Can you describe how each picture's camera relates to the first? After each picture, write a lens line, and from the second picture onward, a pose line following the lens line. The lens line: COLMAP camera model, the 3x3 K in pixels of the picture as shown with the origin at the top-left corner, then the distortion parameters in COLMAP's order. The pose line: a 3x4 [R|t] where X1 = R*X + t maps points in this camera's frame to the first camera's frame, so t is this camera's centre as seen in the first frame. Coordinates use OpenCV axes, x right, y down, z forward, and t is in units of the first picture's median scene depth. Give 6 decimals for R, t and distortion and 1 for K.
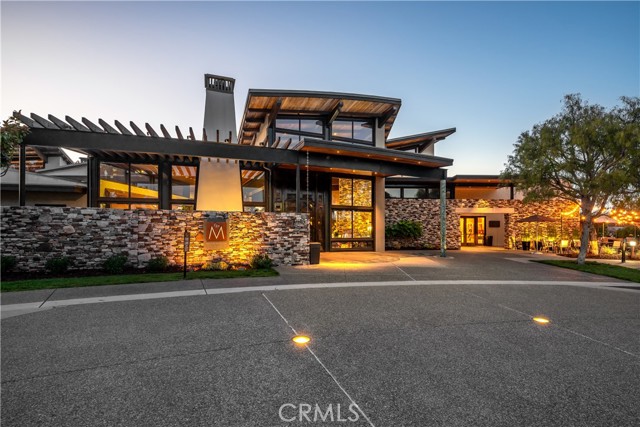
lens RADIAL K [[286.7, 0, 320.6], [0, 286.7, 215.5], [0, 0, 1]] dist [-0.000255, 0.000127]
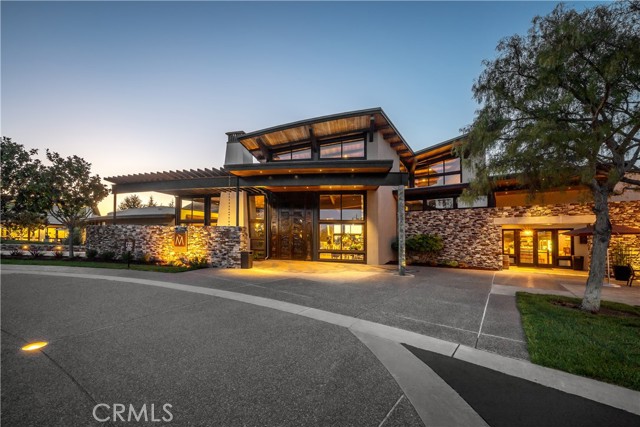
lens RADIAL K [[223.6, 0, 321.1], [0, 223.6, 228.0], [0, 0, 1]] dist [0.001419, 0.000024]
pose [[0.839432, -0.017422, -0.543185, 0.521537], [0.005287, 0.999700, -0.023895, 0.017100], [0.543439, 0.017186, 0.839273, 0.268337]]
